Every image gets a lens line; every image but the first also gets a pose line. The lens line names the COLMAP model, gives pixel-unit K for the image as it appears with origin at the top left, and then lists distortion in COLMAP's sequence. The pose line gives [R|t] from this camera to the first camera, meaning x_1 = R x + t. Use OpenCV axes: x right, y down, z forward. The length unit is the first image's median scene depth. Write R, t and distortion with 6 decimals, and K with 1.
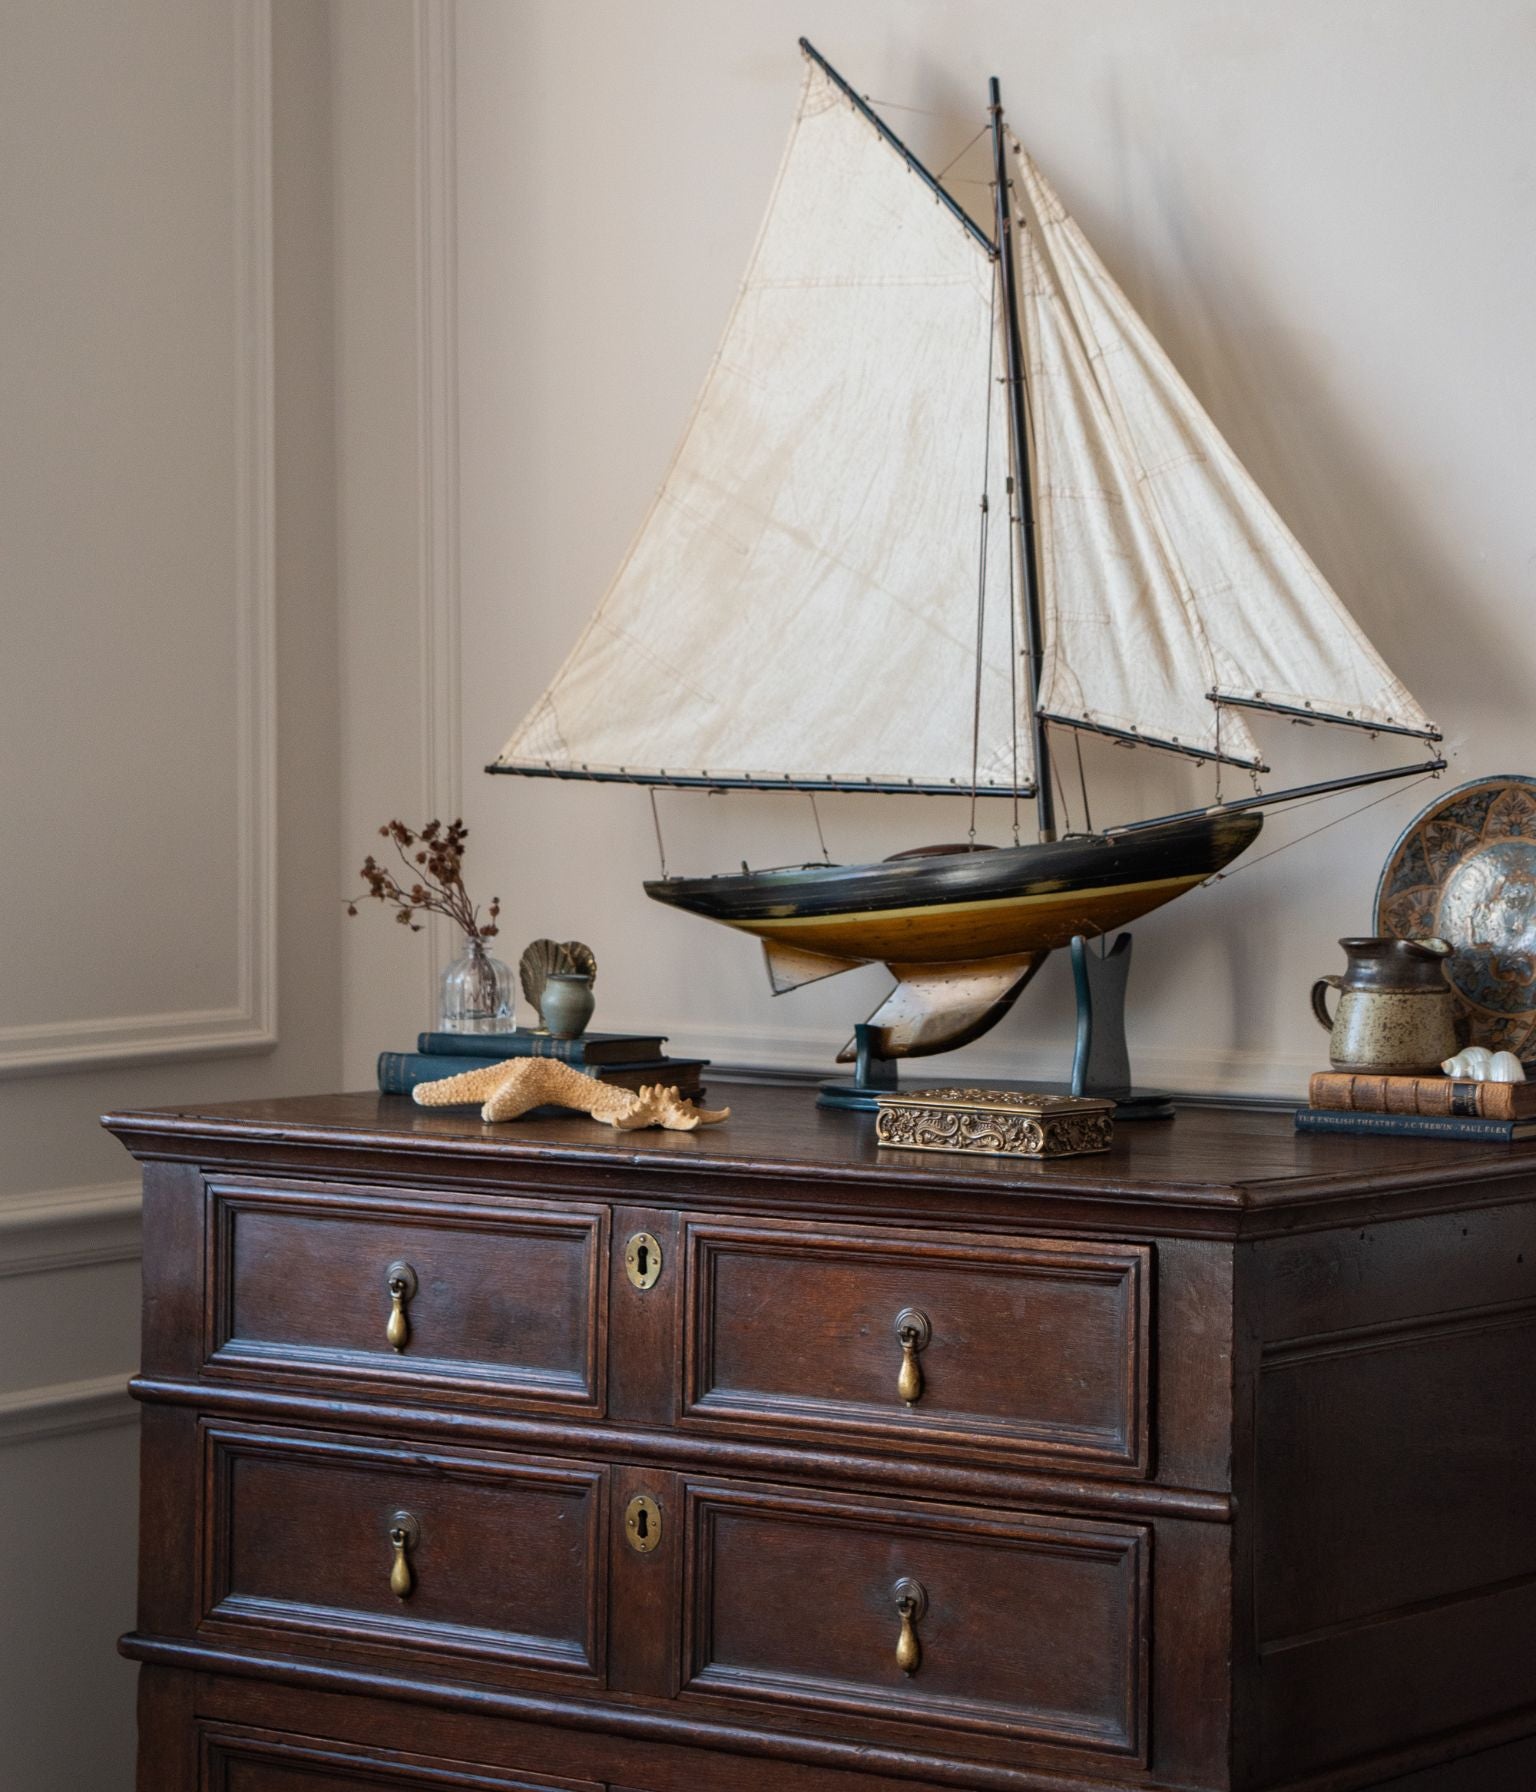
lens RADIAL K [[5155.4, 0, 782.3], [0, 5155.4, 673.1], [0, 0, 1]] dist [0.070783, 0.000000]
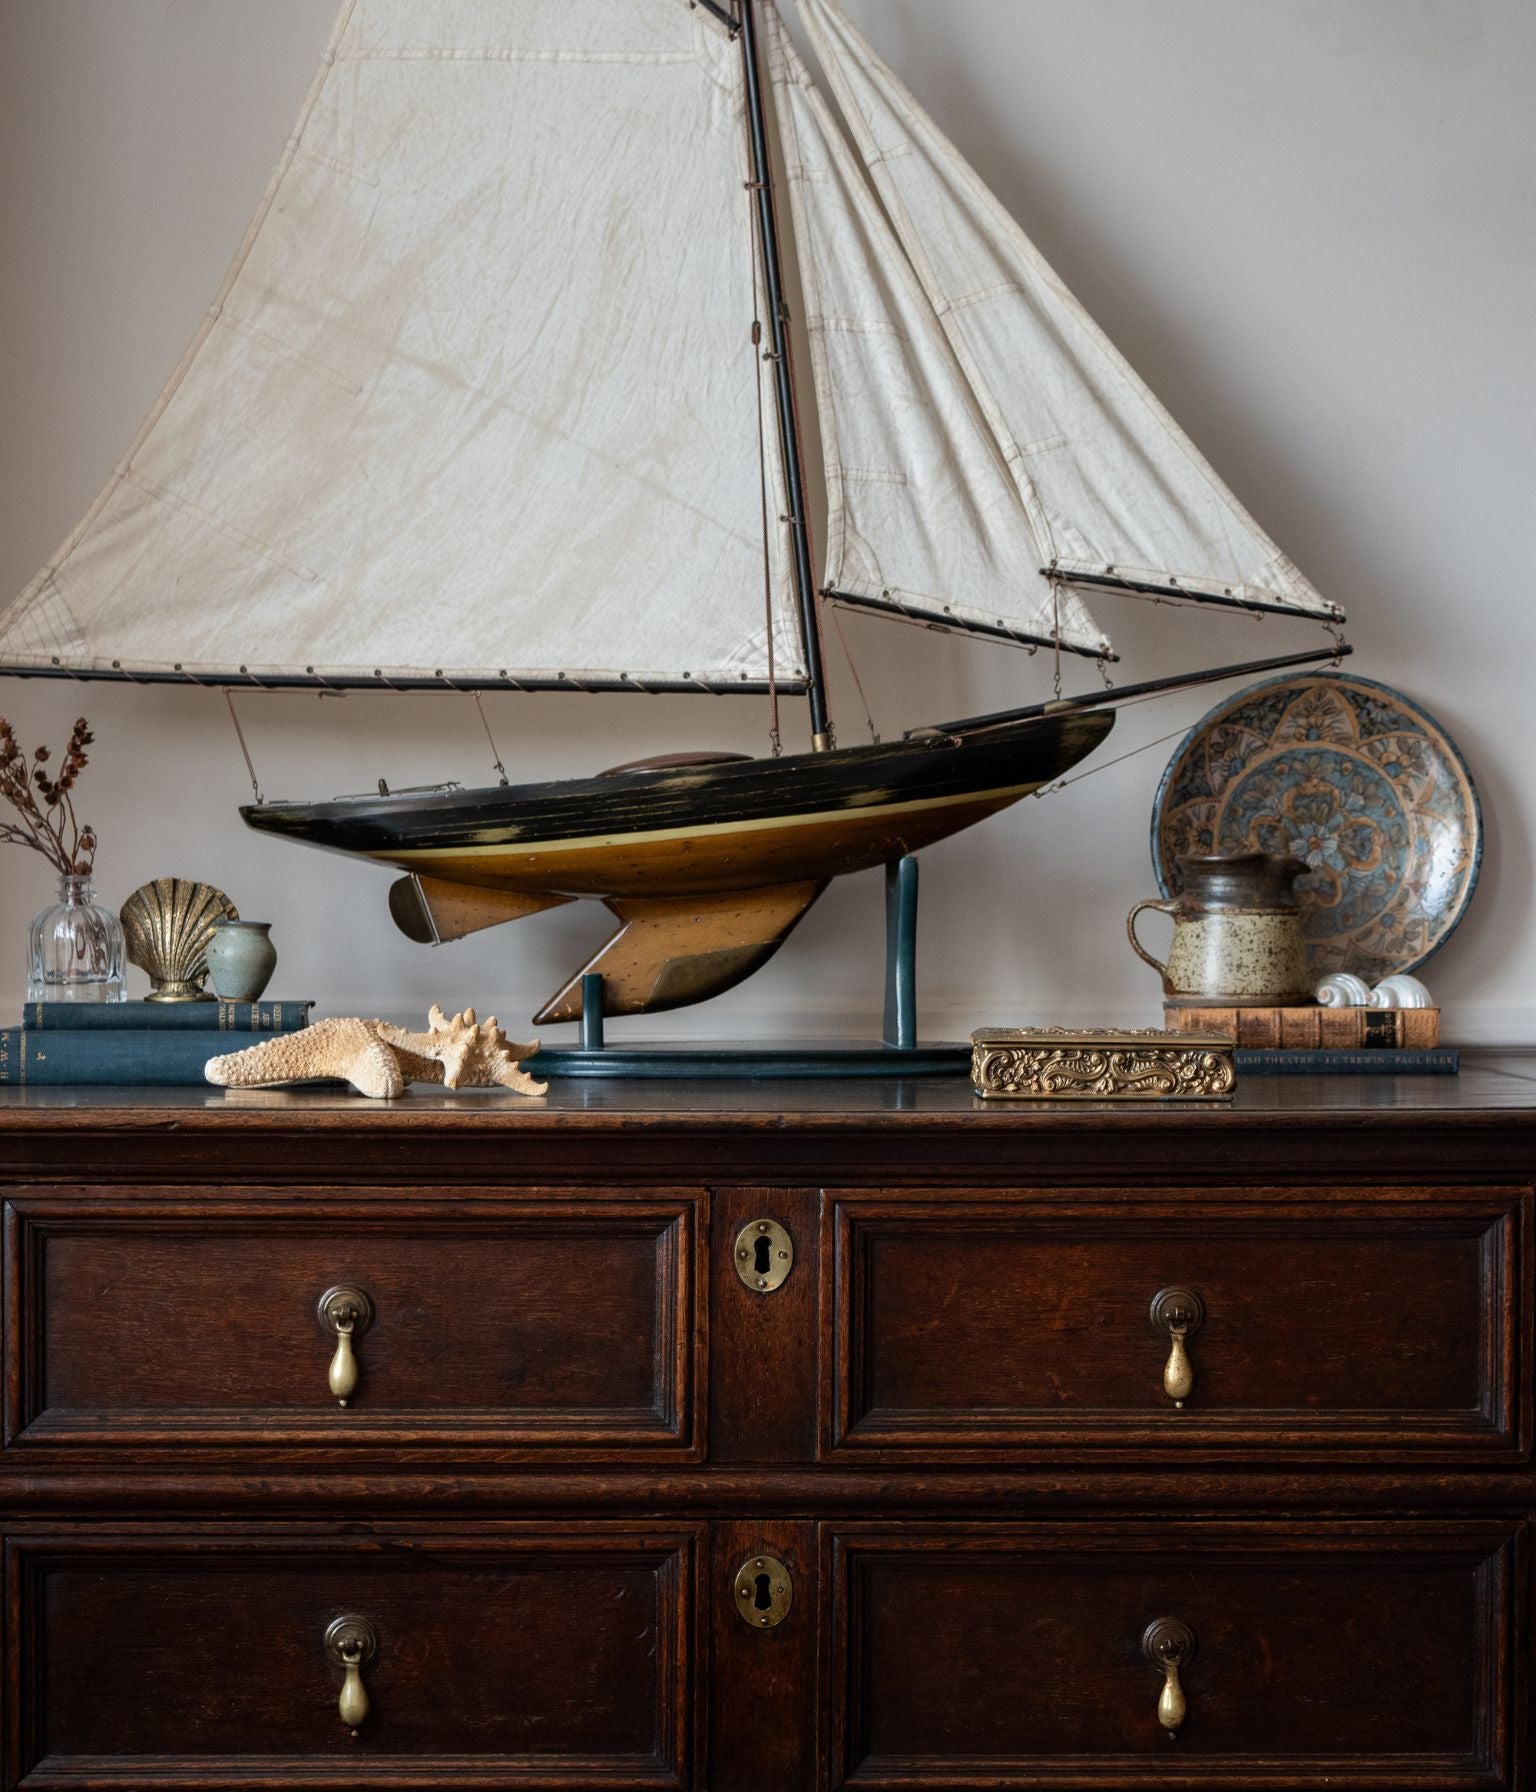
lens RADIAL K [[4564.5, 0, 725.7], [0, 4564.5, 1059.7], [0, 0, 1]] dist [0.036044, 0.000000]
pose [[0.796174, -0.029592, 0.604343, -0.416795], [-0.001471, 0.998706, 0.050839, 0.046578], [-0.605066, -0.041366, 0.795100, 0.430906]]
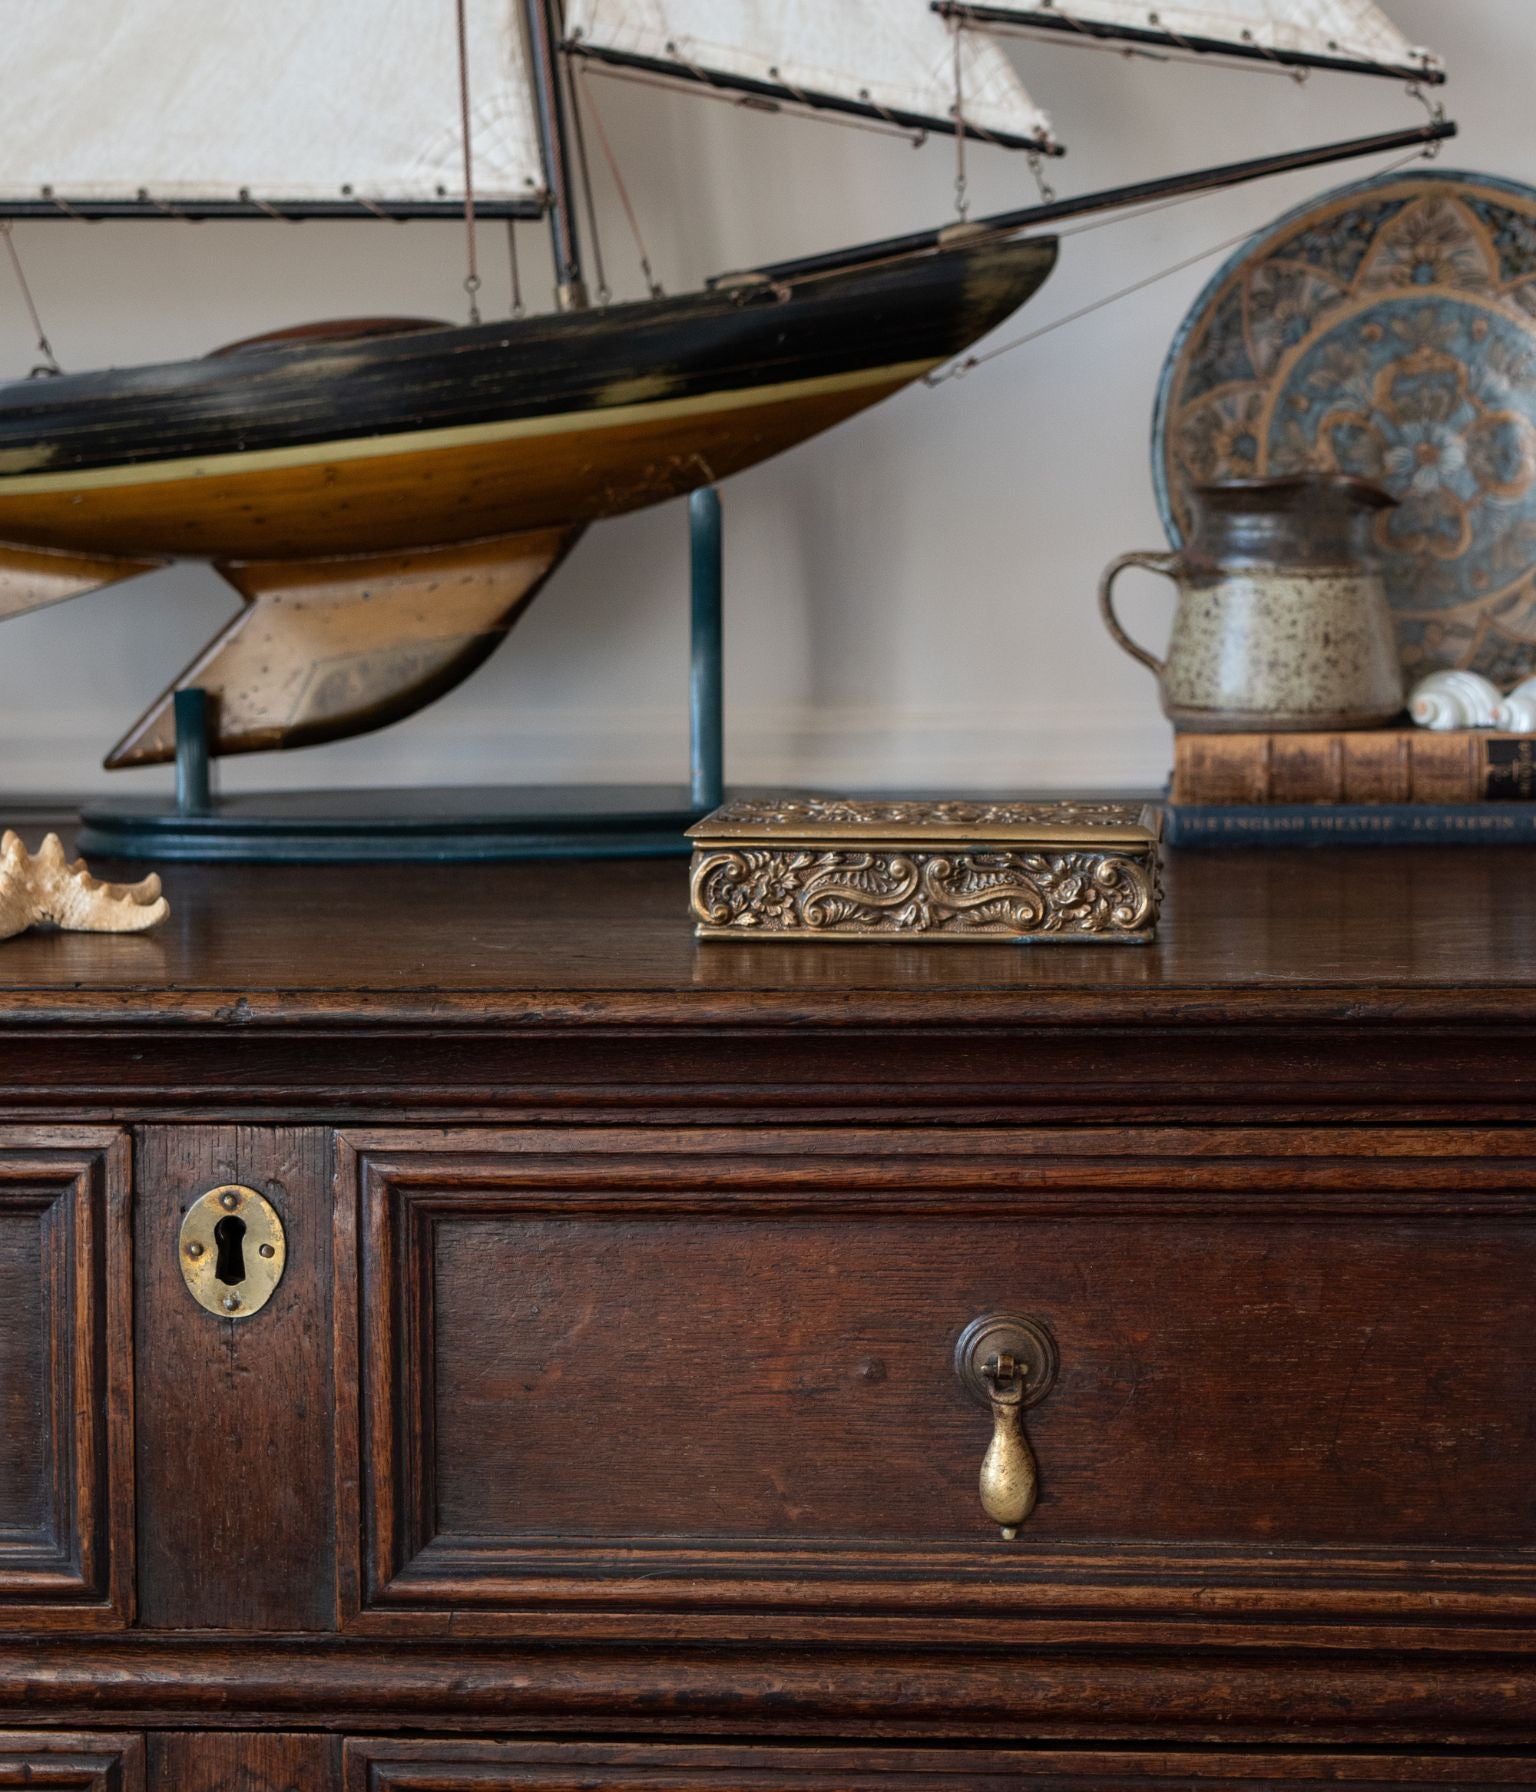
lens RADIAL K [[4376.7, 0, 746.0], [0, 4376.7, 886.8], [0, 0, 1]] dist [0.033592, 0.000000]
pose [[0.855176, -0.065434, 0.514191, -0.160667], [0.010955, 0.994060, 0.108280, 0.043753], [-0.518222, -0.086965, 0.850813, 0.637174]]
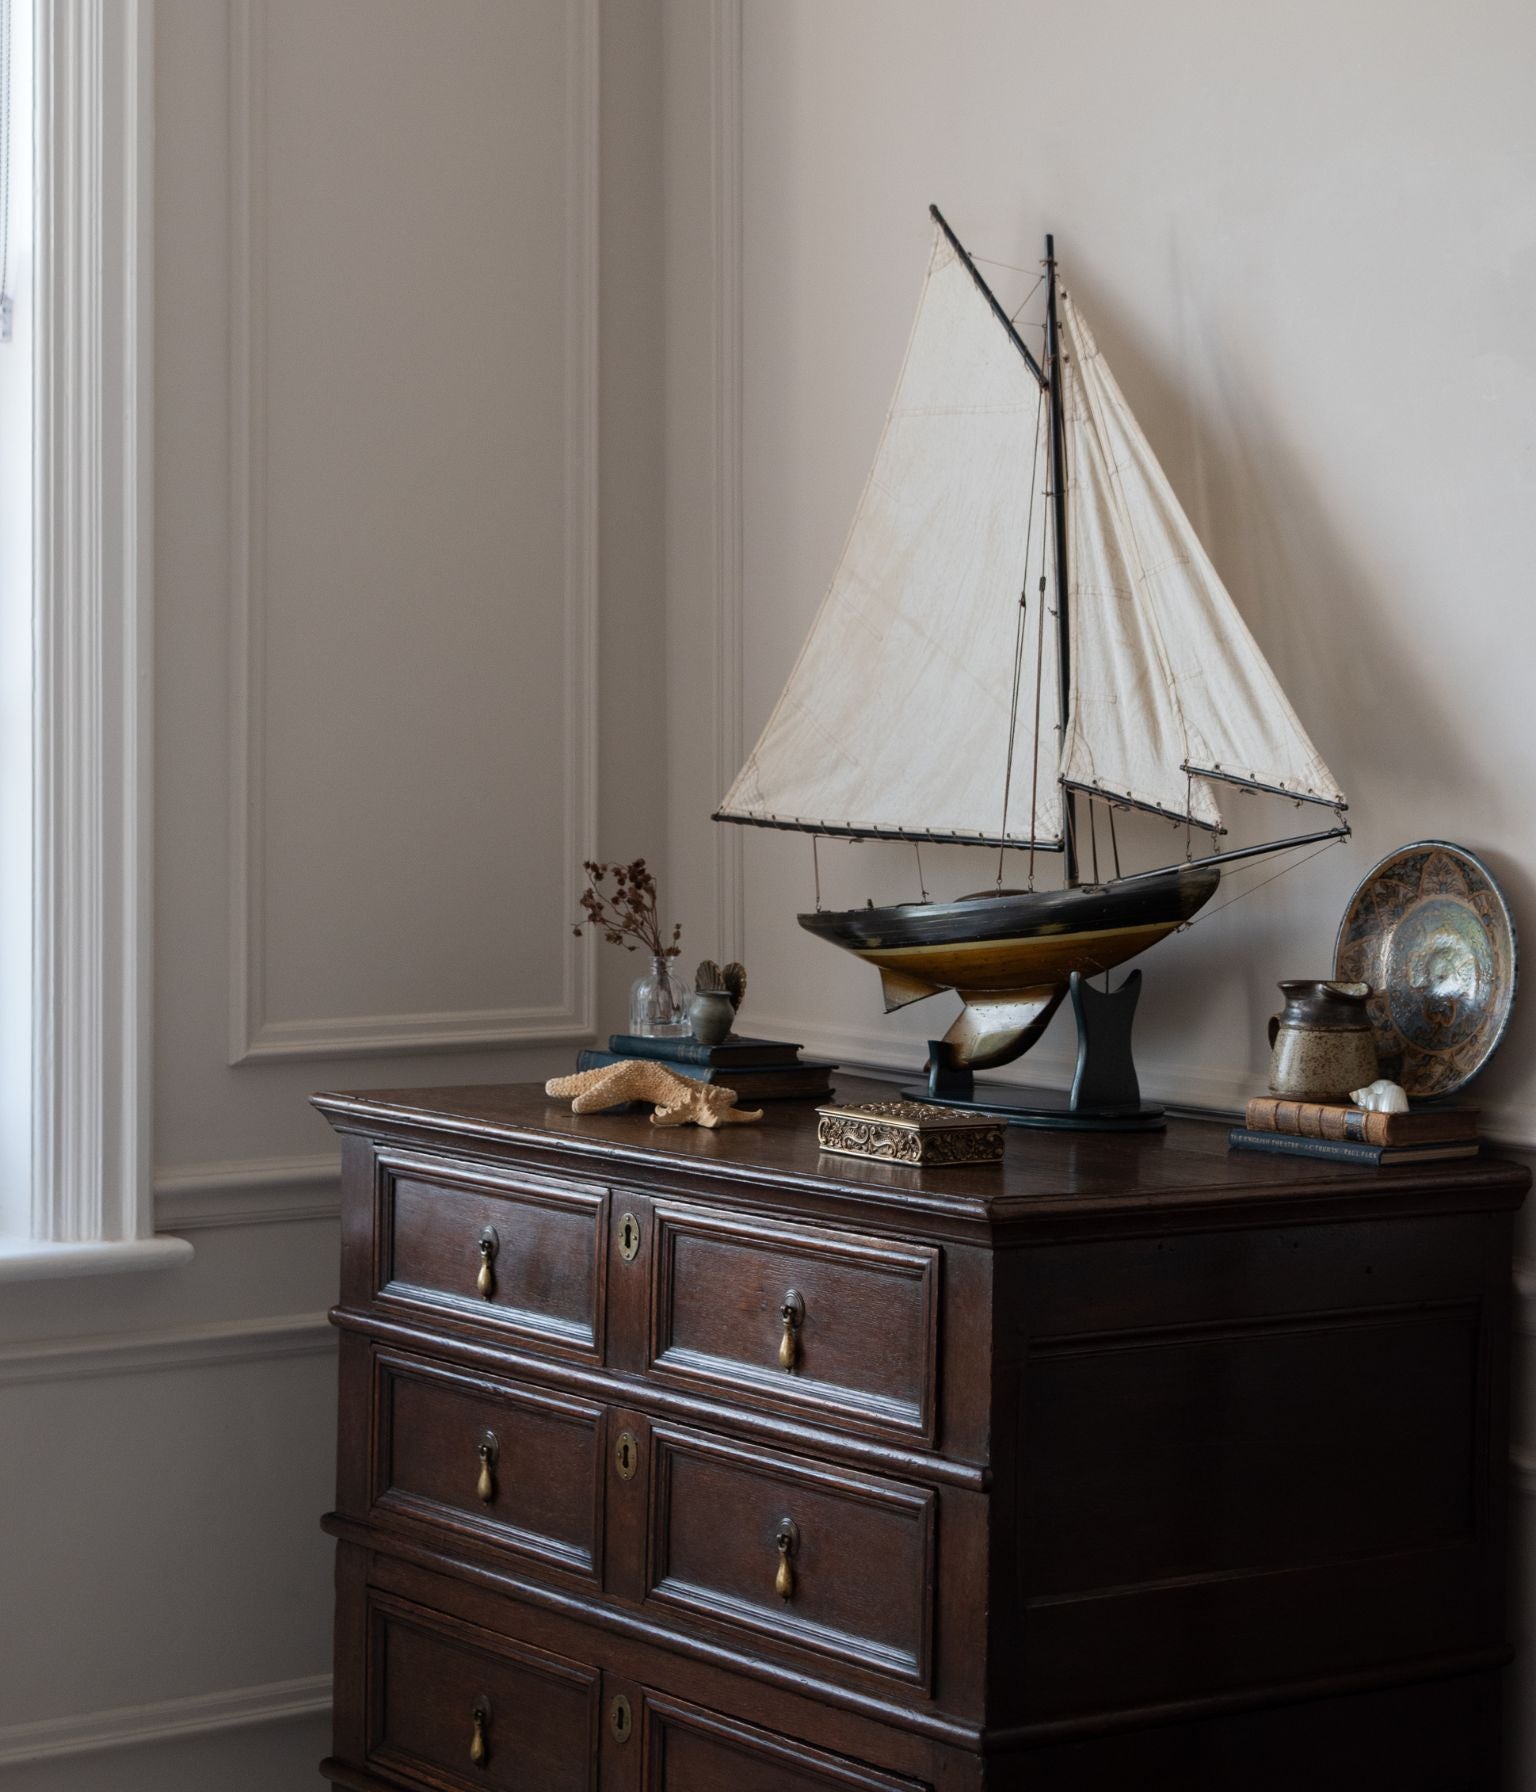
lens RADIAL K [[4072.3, 0, 787.8], [0, 4072.3, 737.4], [0, 0, 1]] dist [0.028494, 0.000000]
pose [[0.953106, 0.009224, -0.302497, 0.274526], [-0.006229, 0.999922, 0.010866, -0.011578], [0.302573, -0.008472, 0.953088, 0.105453]]
